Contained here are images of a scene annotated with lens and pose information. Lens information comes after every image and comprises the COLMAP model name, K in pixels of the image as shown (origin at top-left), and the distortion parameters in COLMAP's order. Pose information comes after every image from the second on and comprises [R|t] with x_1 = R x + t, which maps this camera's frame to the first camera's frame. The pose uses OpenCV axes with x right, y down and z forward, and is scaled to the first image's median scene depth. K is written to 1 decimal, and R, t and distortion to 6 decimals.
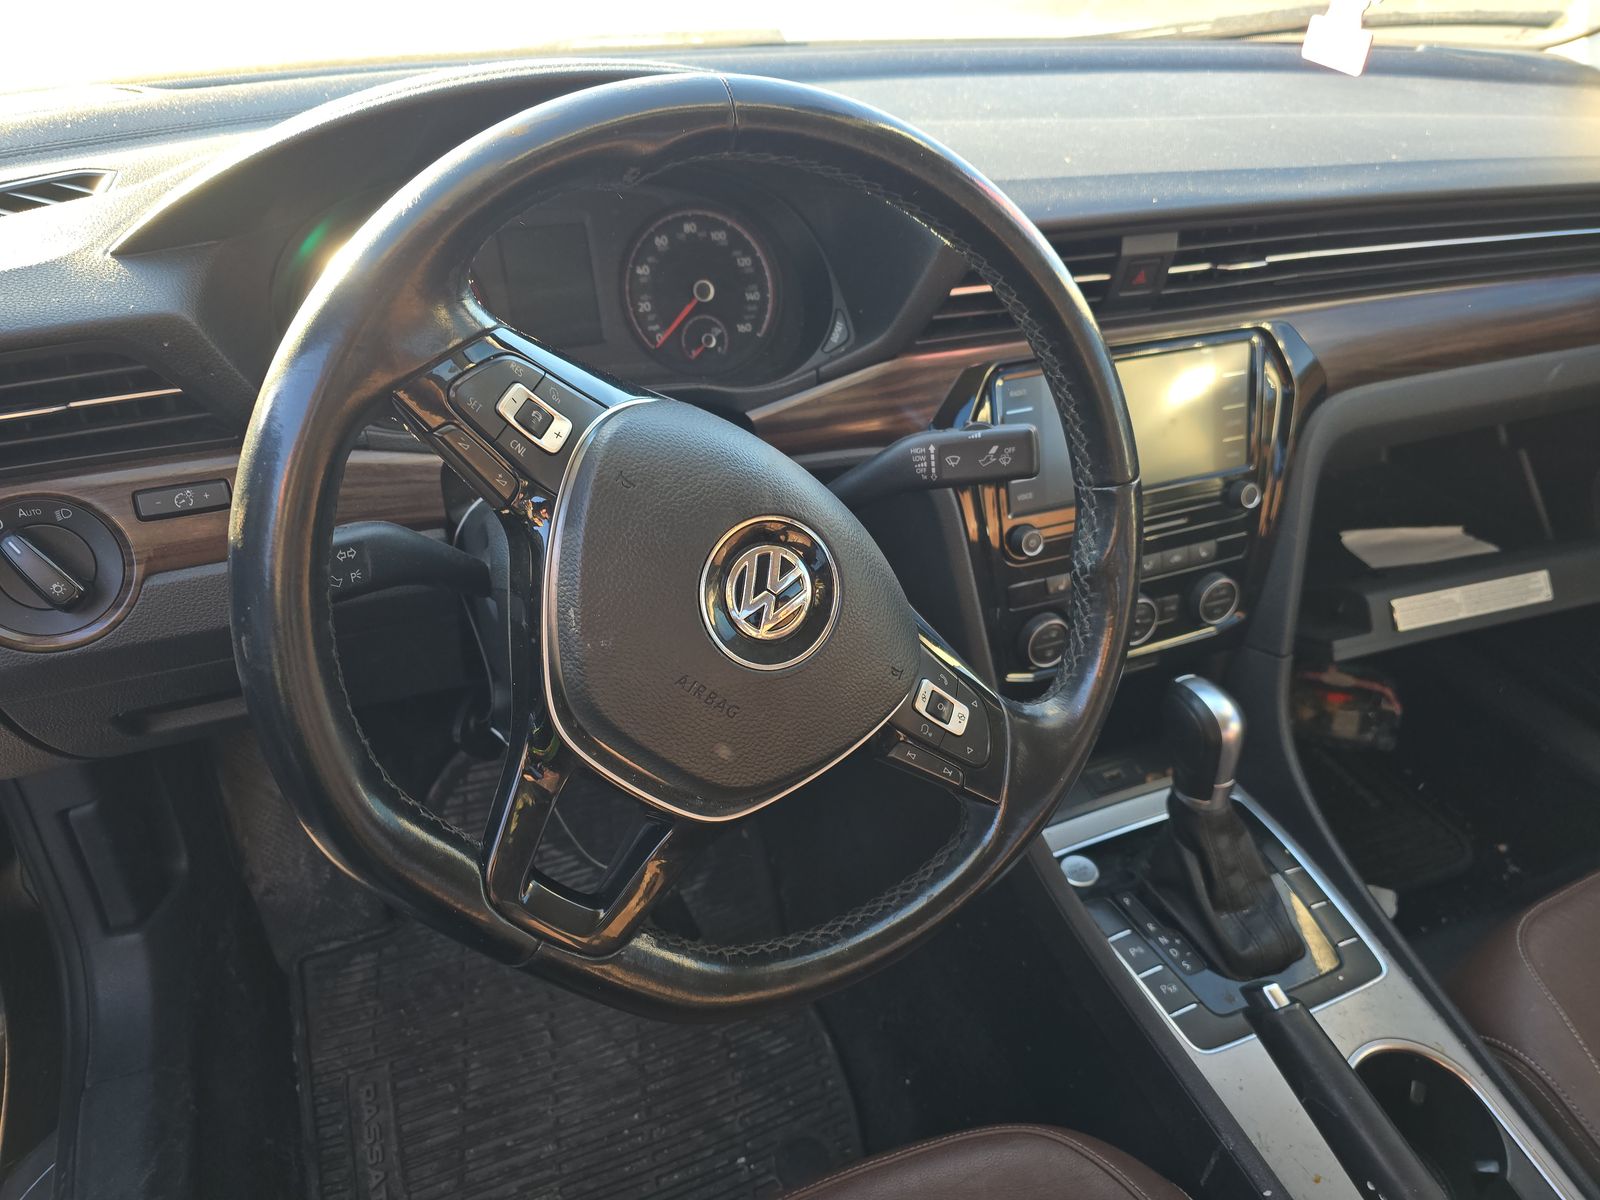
lens RADIAL K [[1093.3, 0, 806.8], [0, 1093.3, 599.6], [0, 0, 1]] dist [0.063938, -0.059001]
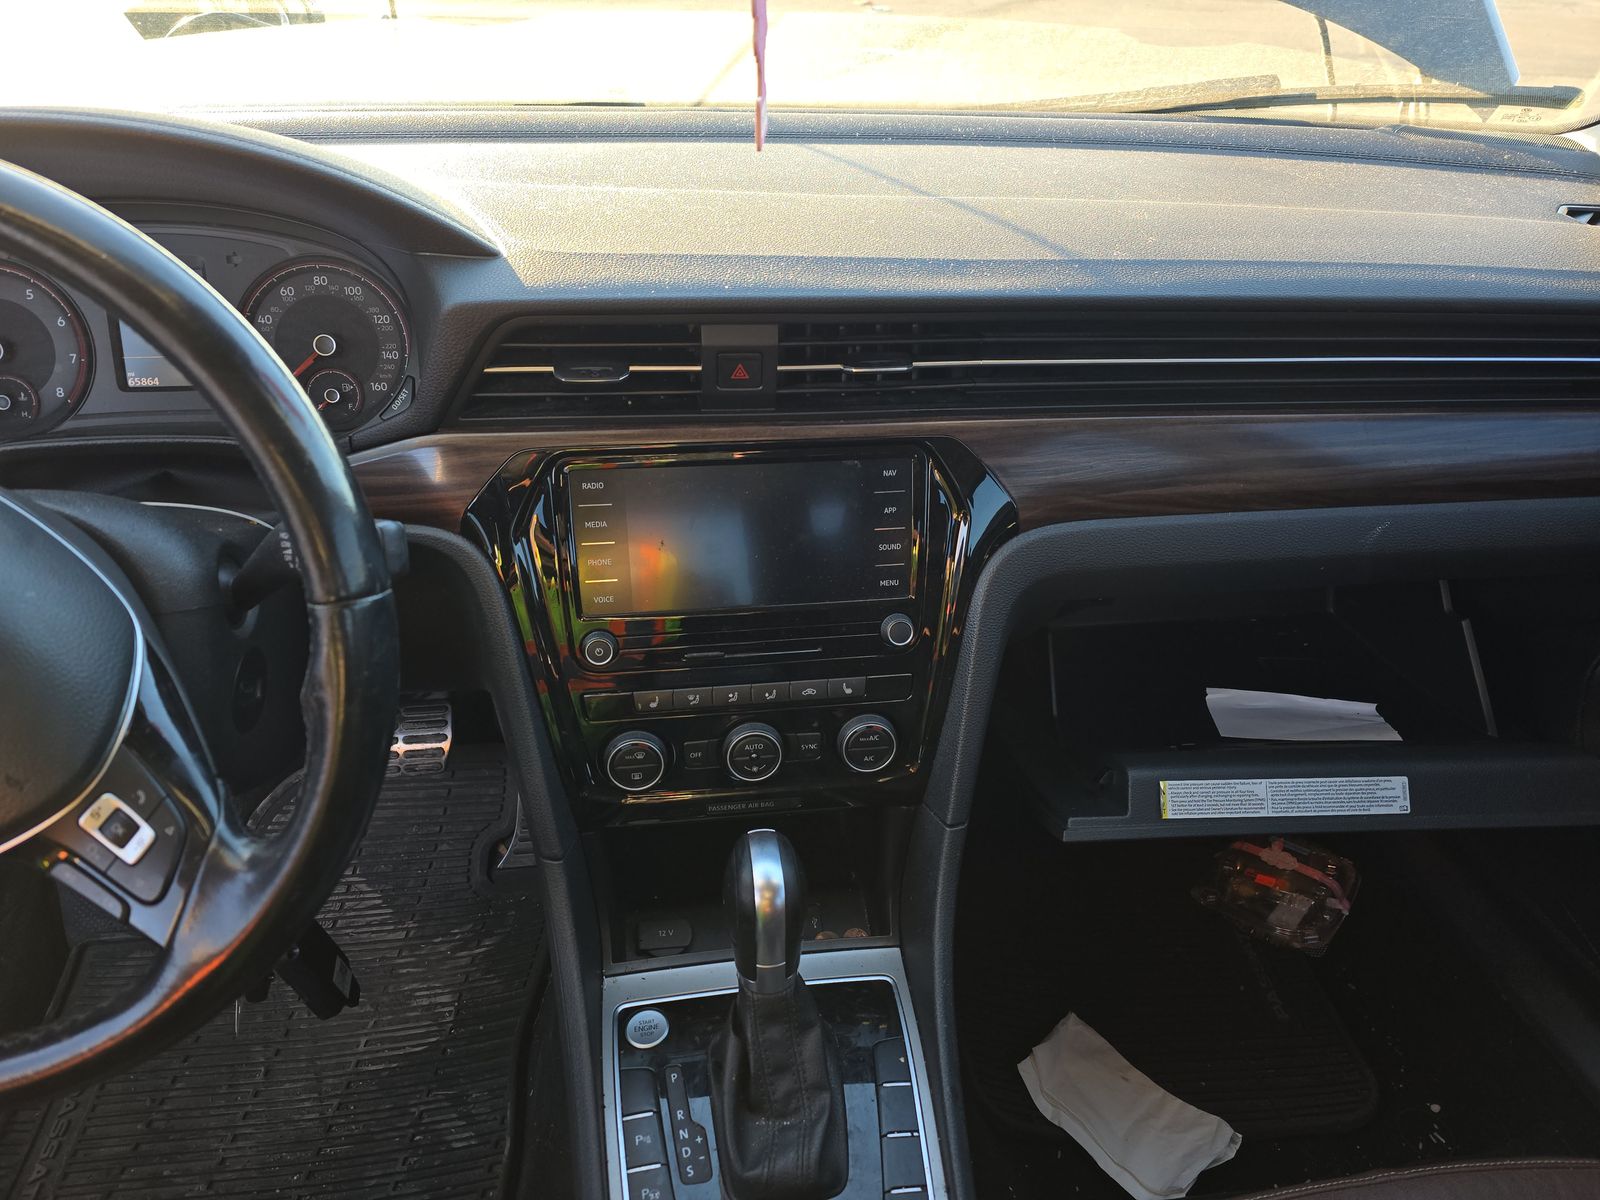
lens RADIAL K [[1079.9, 0, 757.6], [0, 1079.9, 603.5], [0, 0, 1]] dist [0.080920, -0.071798]
pose [[0.962561, 0.131751, -0.236894, 0.438039], [-0.141338, 0.989673, -0.023878, -0.072092], [0.231301, 0.056466, 0.971242, 0.137539]]
